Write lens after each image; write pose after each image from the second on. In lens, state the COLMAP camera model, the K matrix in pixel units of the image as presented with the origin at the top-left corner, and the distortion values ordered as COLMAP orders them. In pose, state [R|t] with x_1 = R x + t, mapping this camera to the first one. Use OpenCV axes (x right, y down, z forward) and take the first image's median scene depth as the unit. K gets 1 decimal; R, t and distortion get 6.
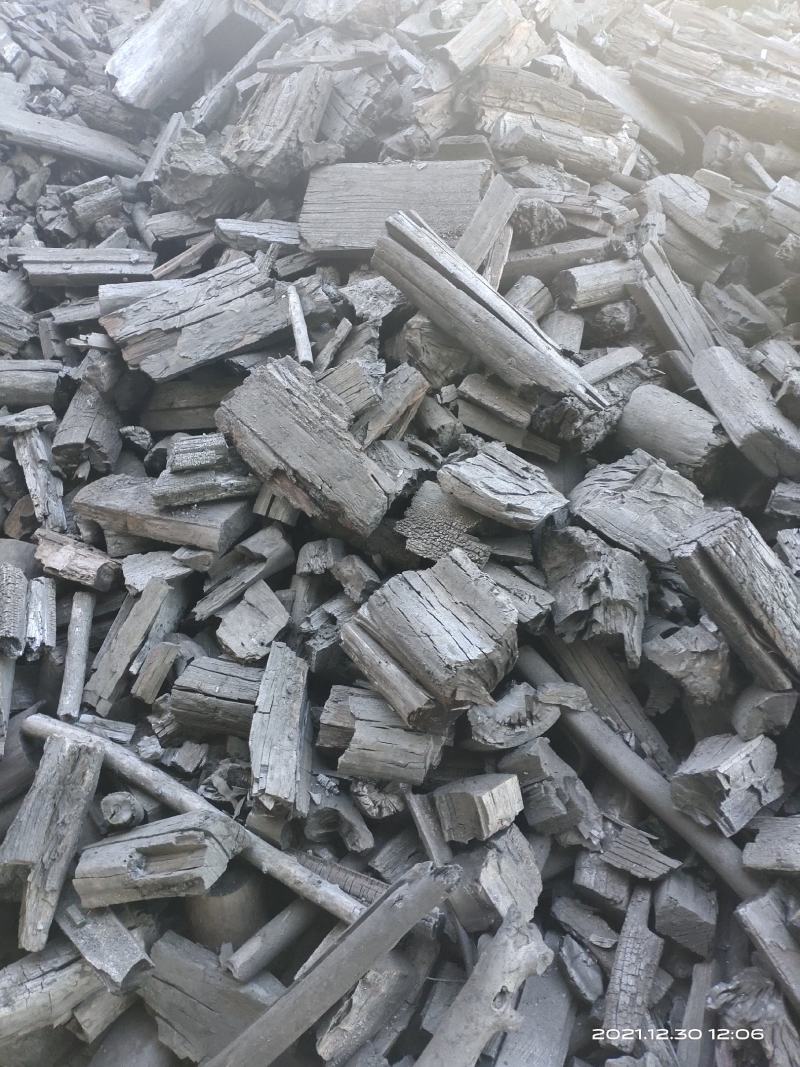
lens RADIAL K [[848.2, 0, 400.0], [0, 848.2, 533.5], [0, 0, 1]] dist [0.070889, -0.136383]
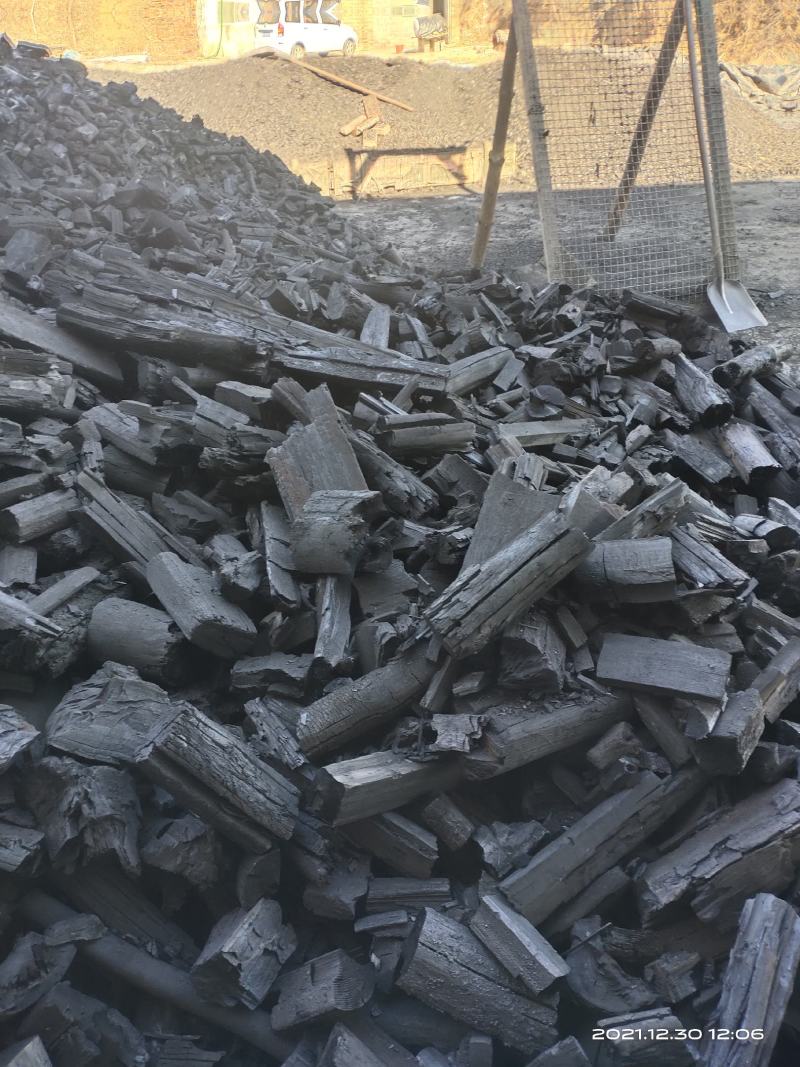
lens RADIAL K [[848.2, 0, 400.0], [0, 848.2, 533.5], [0, 0, 1]] dist [0.070889, -0.136383]
pose [[0.874678, -0.187577, 0.446937, 0.154290], [0.271304, 0.953572, -0.130747, -0.013759], [-0.401662, 0.235618, 0.884959, -0.117323]]
